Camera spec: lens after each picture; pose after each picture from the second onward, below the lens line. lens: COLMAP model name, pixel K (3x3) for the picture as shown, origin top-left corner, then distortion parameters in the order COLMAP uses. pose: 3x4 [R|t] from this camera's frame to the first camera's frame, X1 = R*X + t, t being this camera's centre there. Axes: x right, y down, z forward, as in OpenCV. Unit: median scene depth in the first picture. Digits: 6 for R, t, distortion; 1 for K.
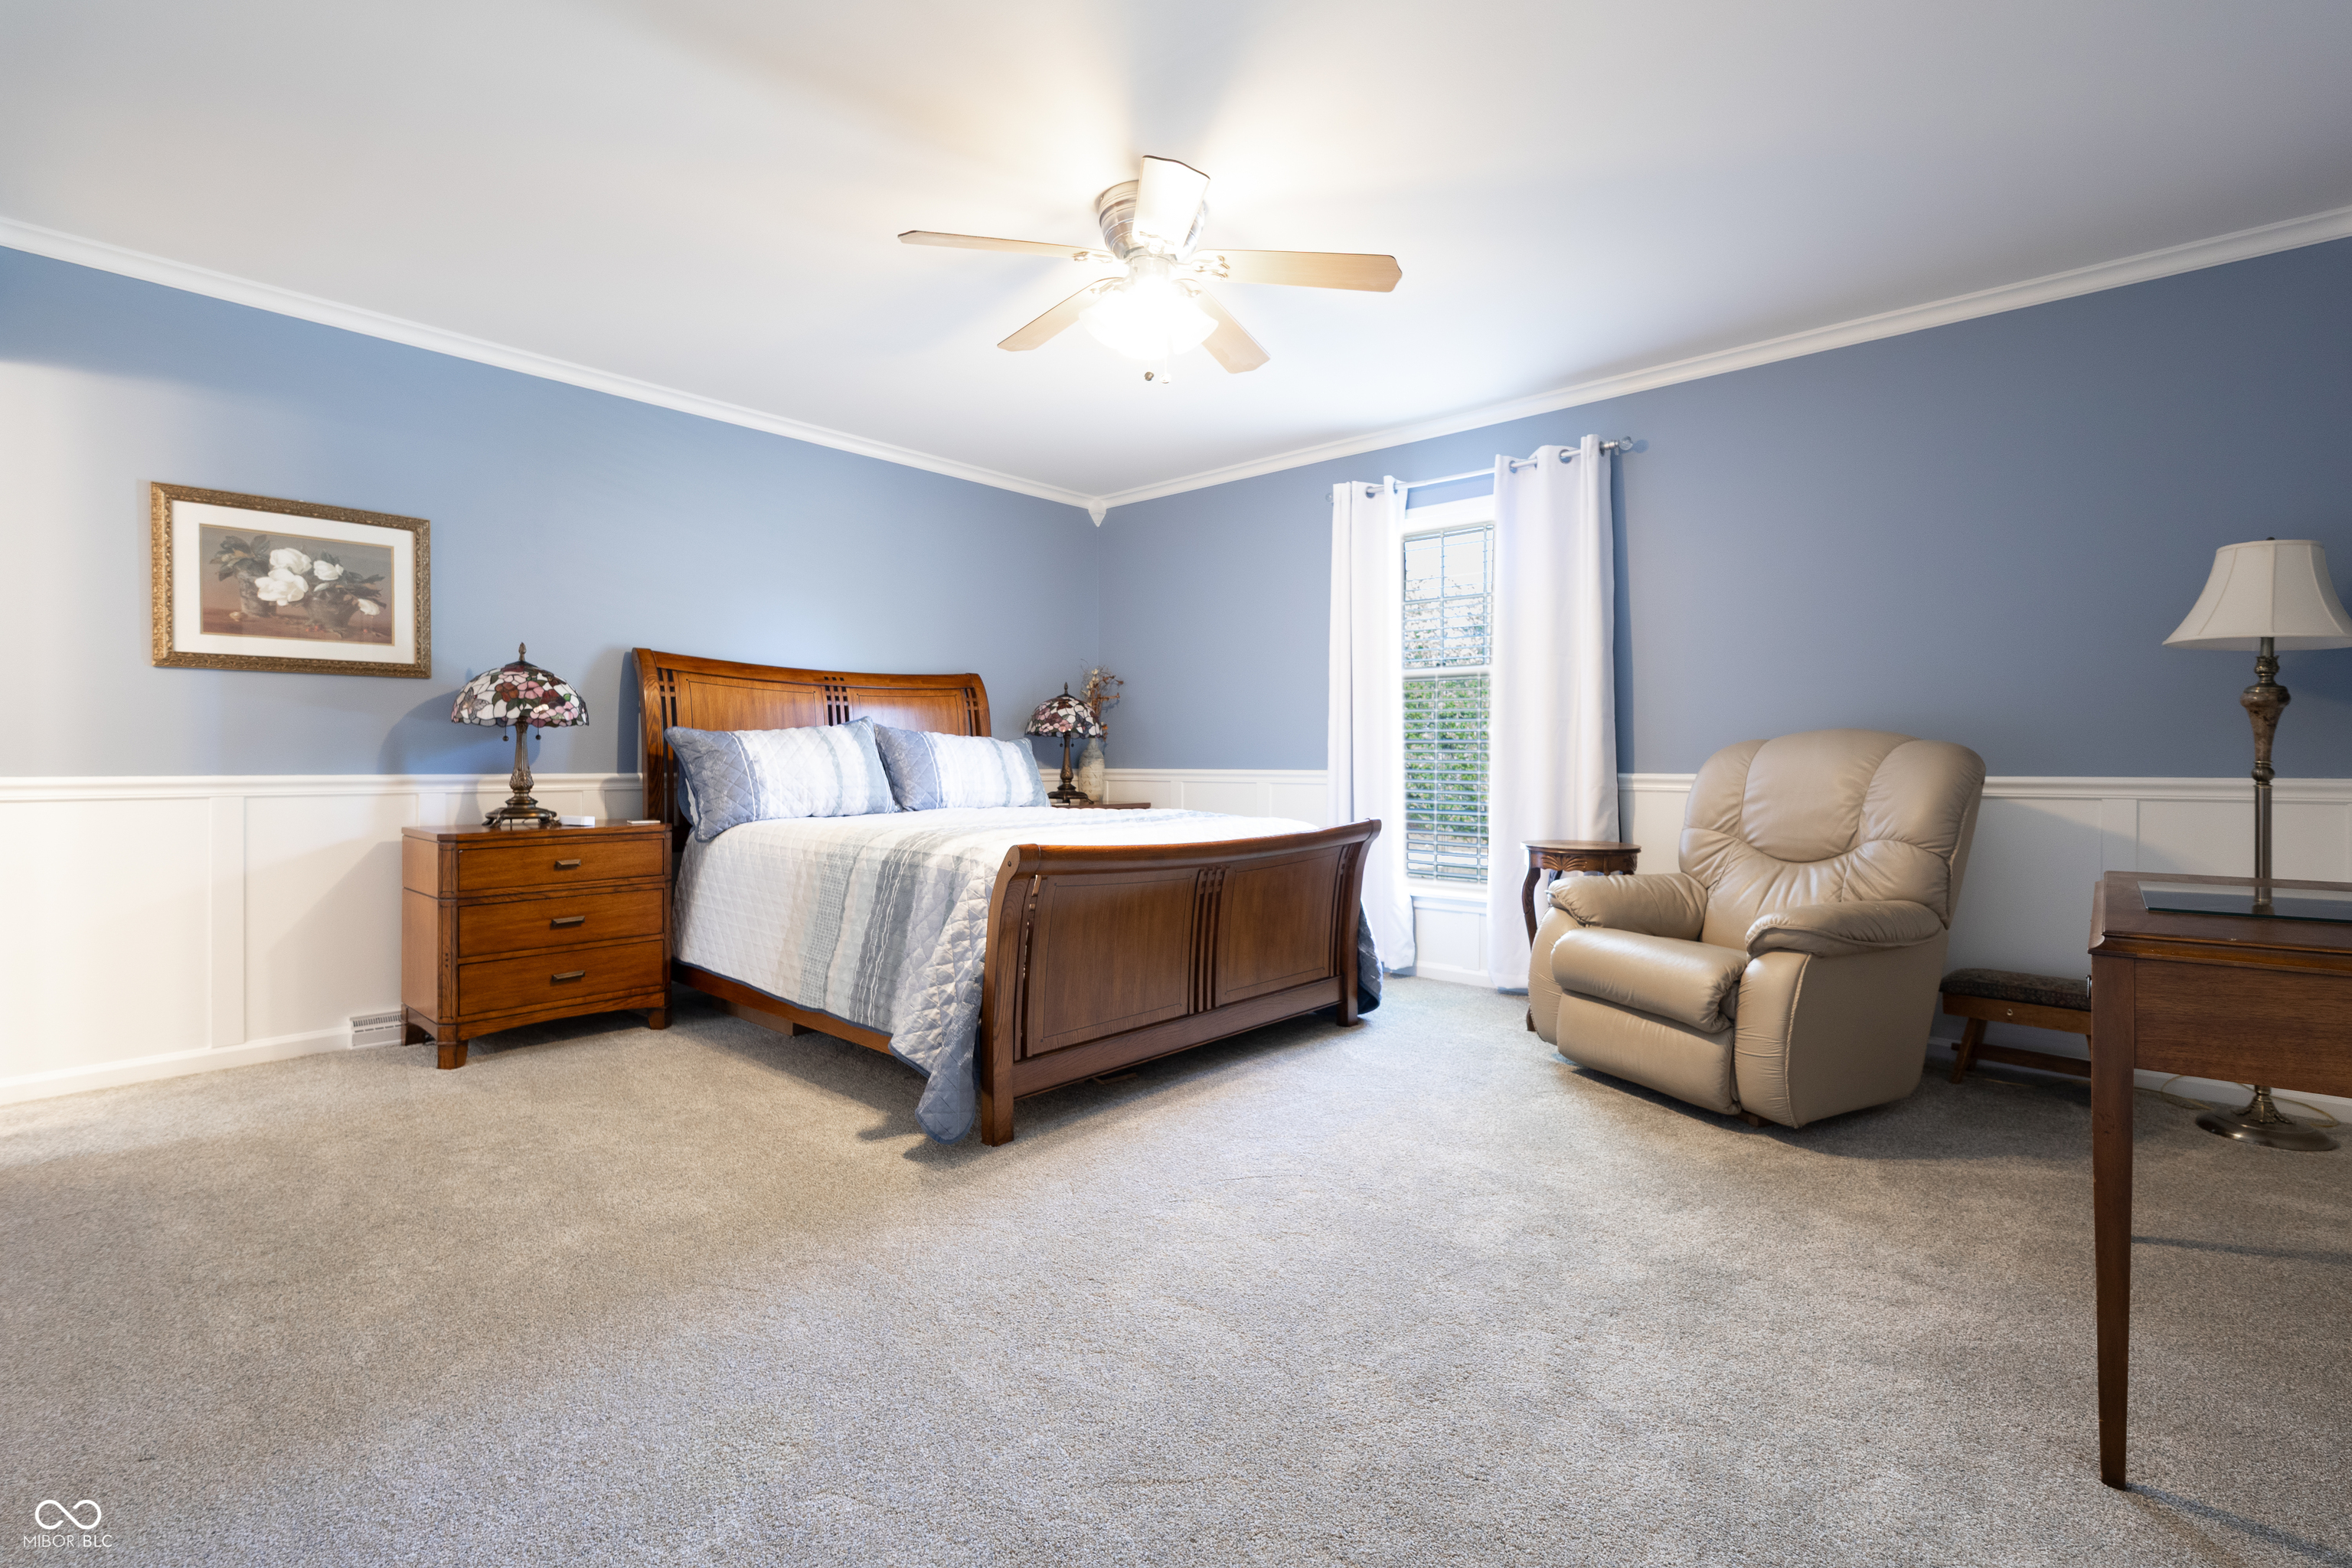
lens RADIAL K [[1077.2, 0, 1176.0], [0, 1077.2, 784.0], [0, 0, 1]] dist [-0.001533, -0.000032]
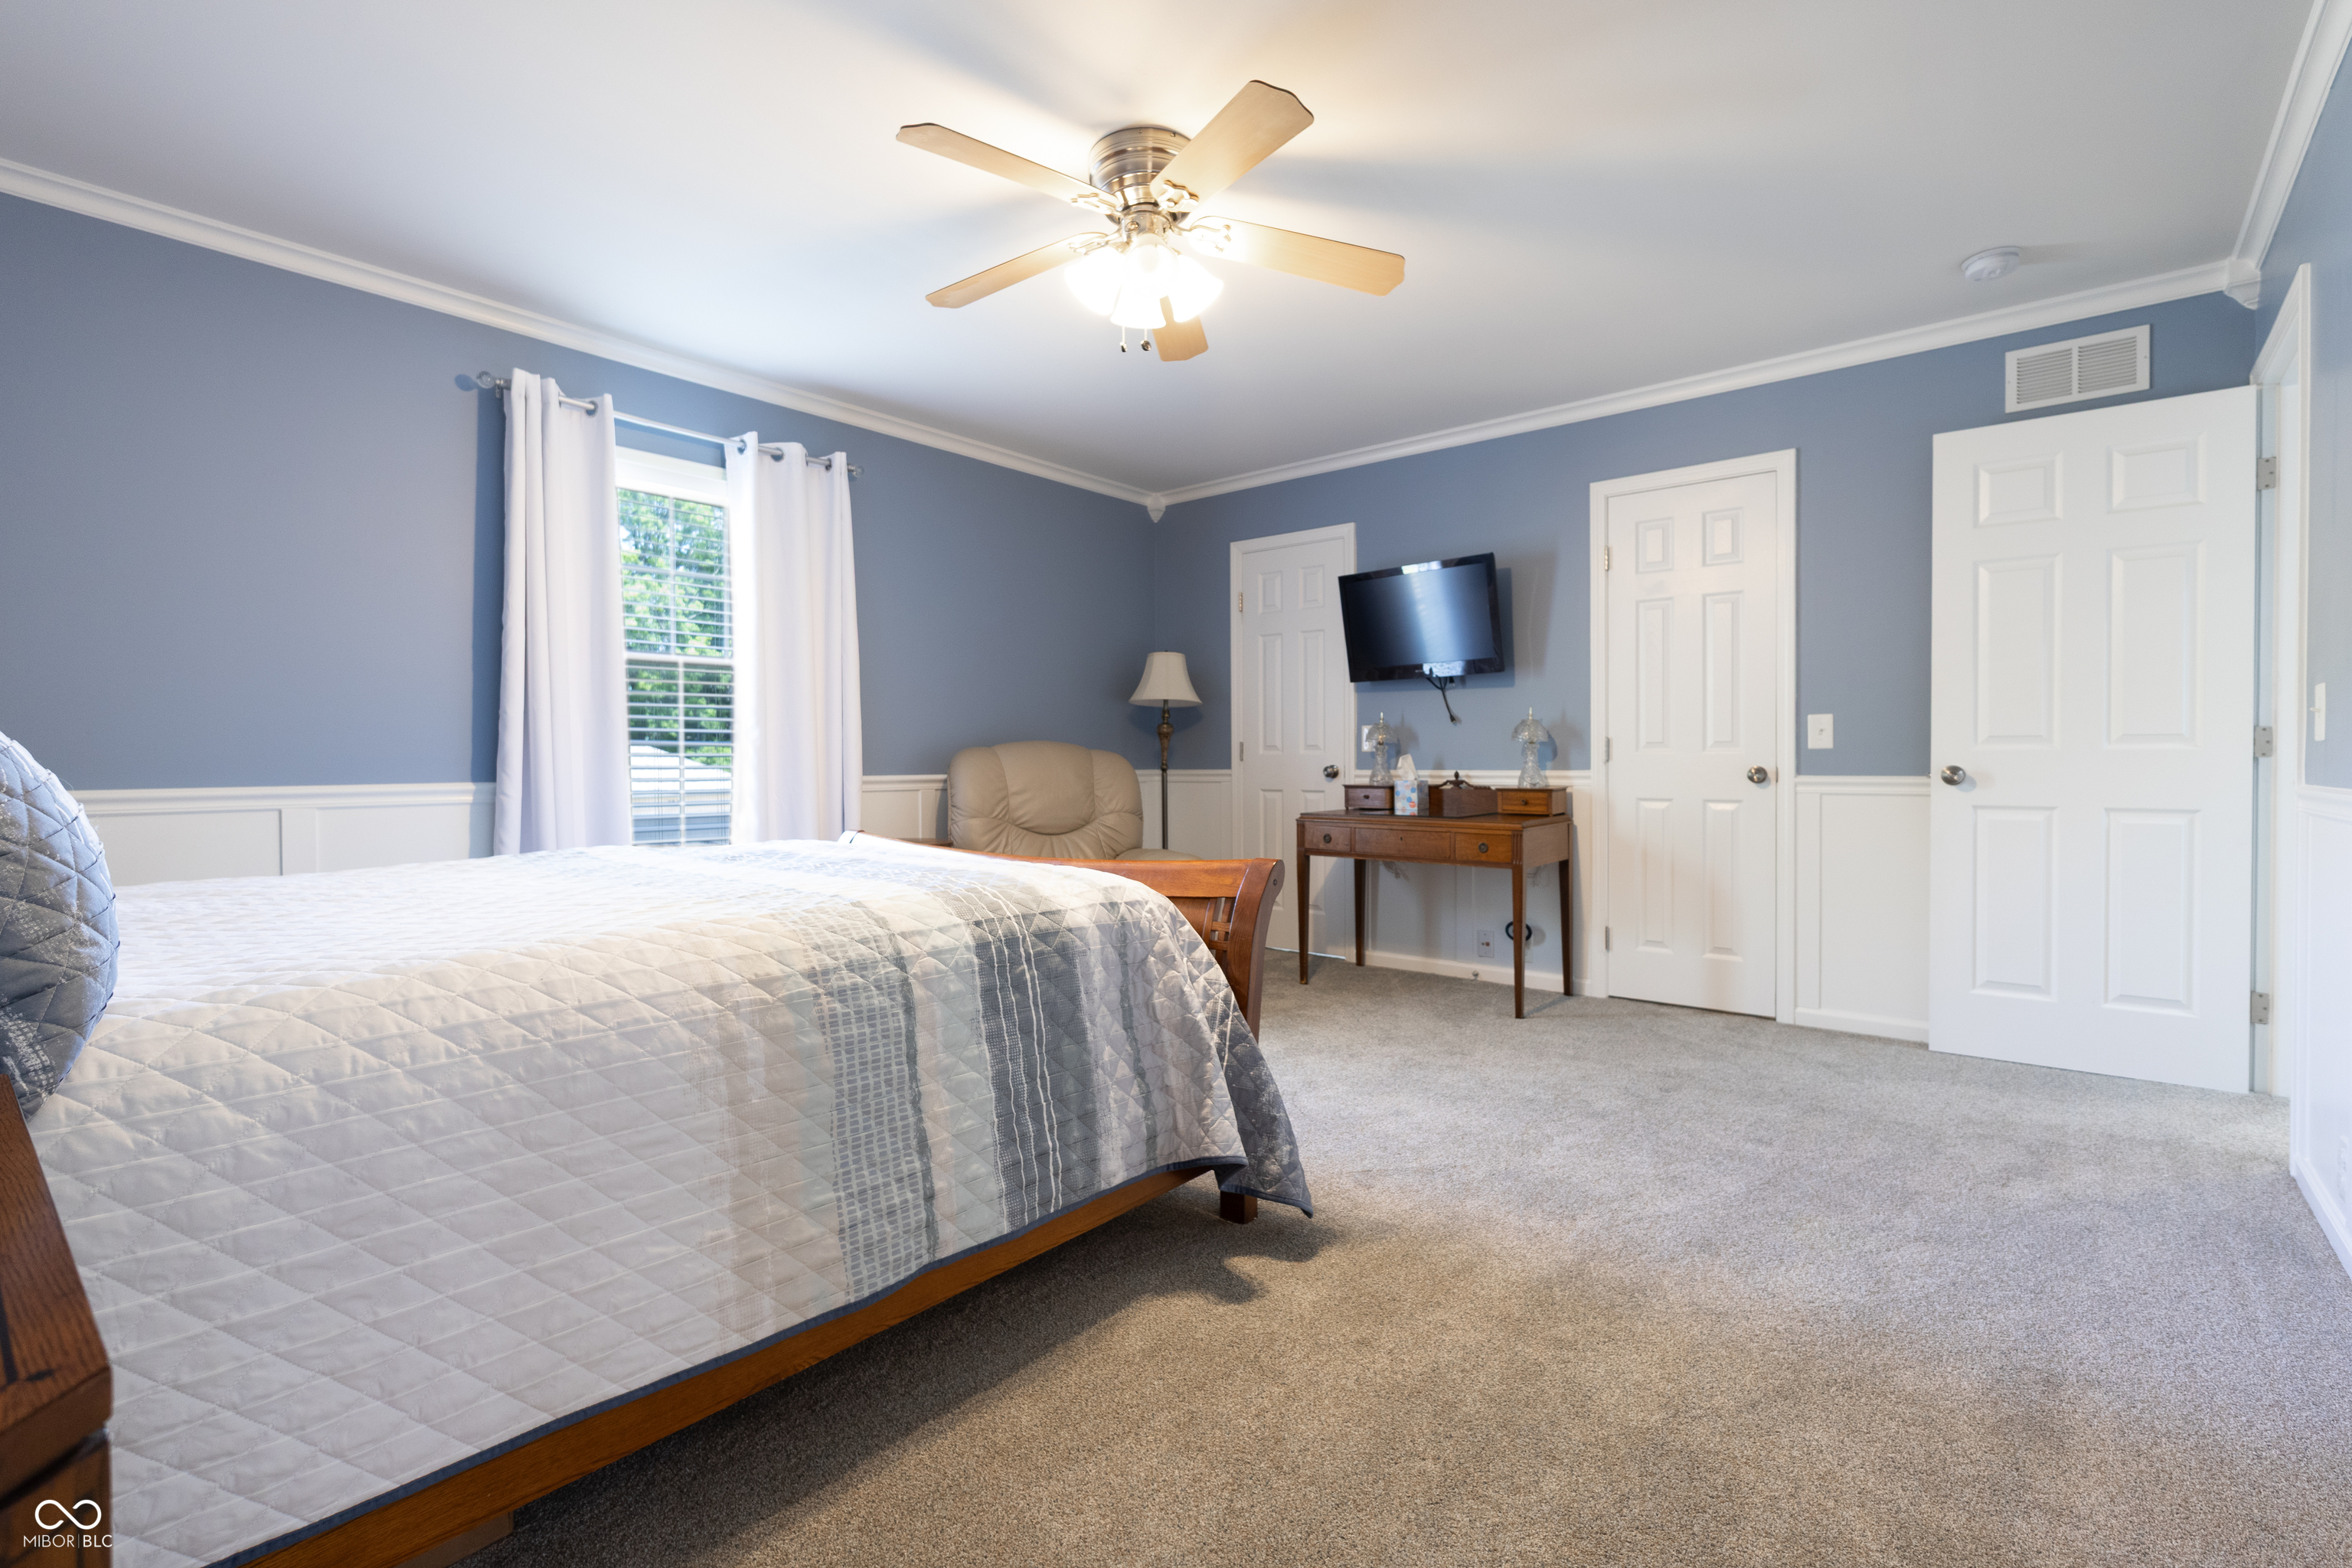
lens RADIAL K [[1077.2, 0, 1176.0], [0, 1077.2, 784.0], [0, 0, 1]] dist [-0.001533, -0.000032]
pose [[-0.040076, -0.024656, 0.998892, -0.828794], [0.026859, 0.999308, 0.025744, -0.026100], [-0.998836, 0.027861, -0.039386, 0.892517]]
